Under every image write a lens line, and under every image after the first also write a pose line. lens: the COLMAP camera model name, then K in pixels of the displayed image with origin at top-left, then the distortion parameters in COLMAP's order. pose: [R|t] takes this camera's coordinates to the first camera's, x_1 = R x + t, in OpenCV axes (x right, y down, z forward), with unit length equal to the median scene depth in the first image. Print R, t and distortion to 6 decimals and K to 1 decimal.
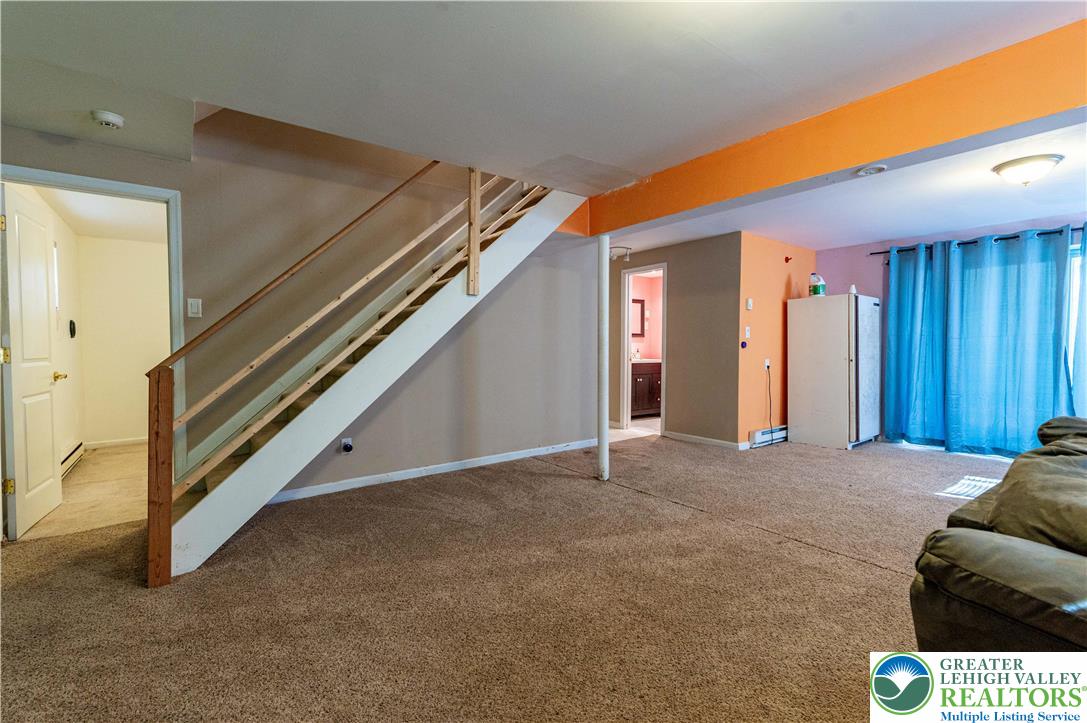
lens RADIAL K [[476.4, 0, 547.1], [0, 476.4, 357.9], [0, 0, 1]] dist [0.001068, -0.000876]
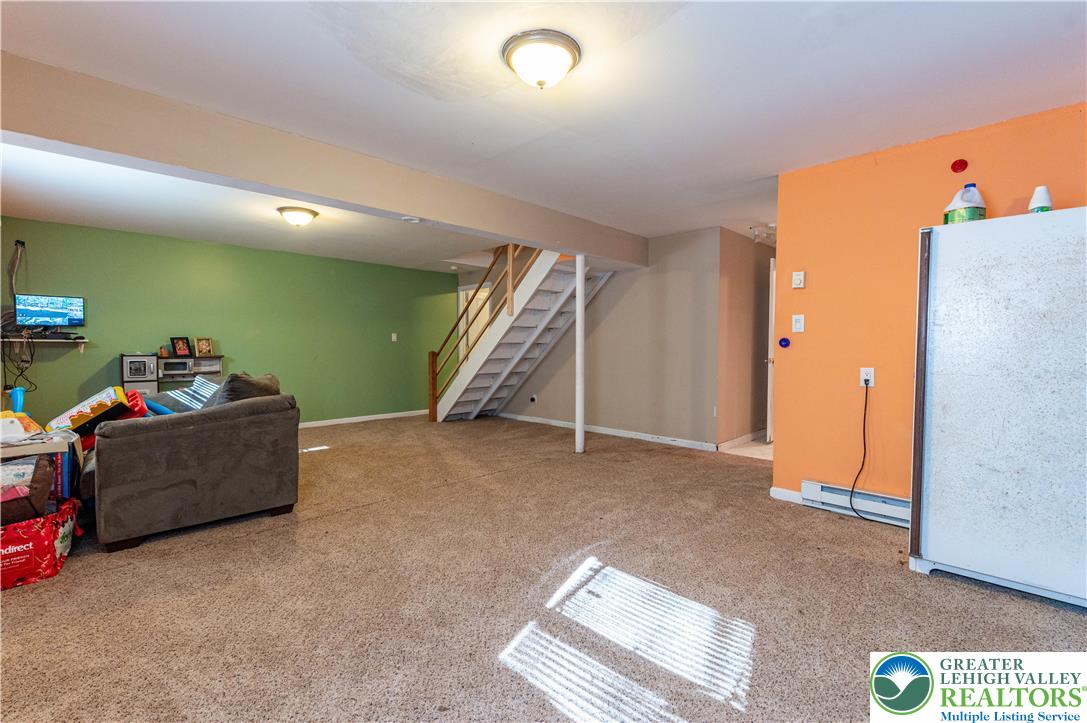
lens RADIAL K [[476.4, 0, 547.1], [0, 476.4, 357.9], [0, 0, 1]] dist [0.001068, -0.000876]
pose [[0.145597, 0.027588, -0.988959, 1.014098], [-0.022661, 0.999442, 0.024544, -0.014905], [0.989084, 0.018837, 0.146141, 0.569293]]
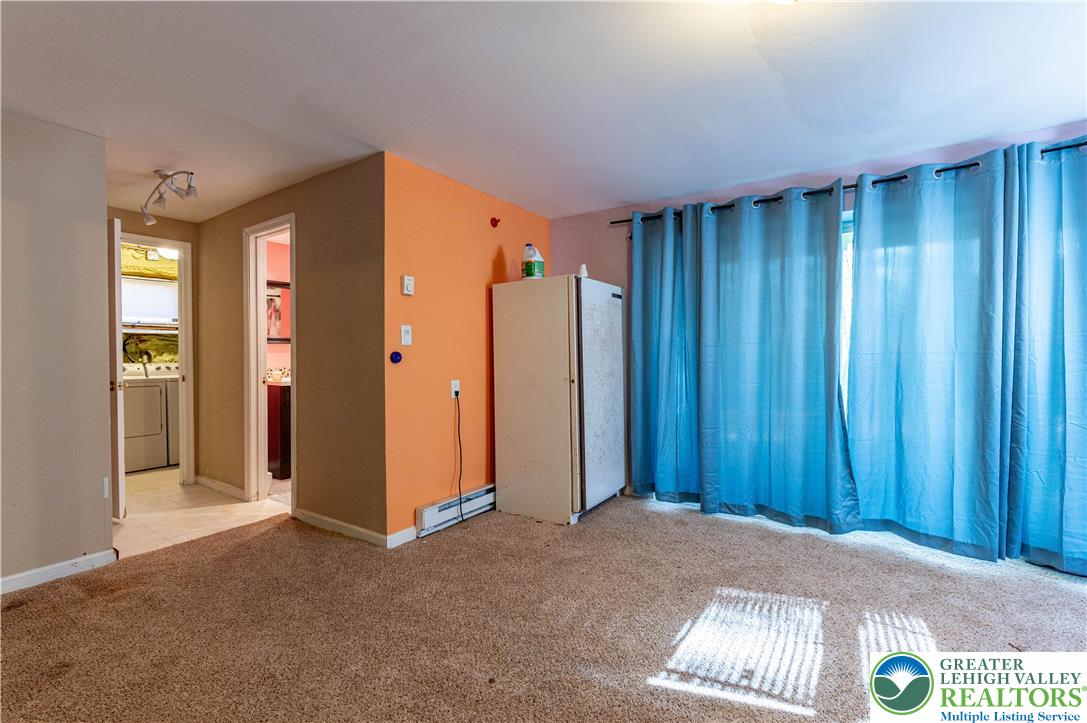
lens RADIAL K [[483.0, 0, 546.1], [0, 483.0, 363.0], [0, 0, 1]] dist [0.000144, -0.000095]
pose [[0.944338, -0.010752, 0.328800, 0.388823], [0.012532, 0.999916, -0.003296, -0.016658], [-0.328737, 0.007233, 0.944394, 0.405290]]
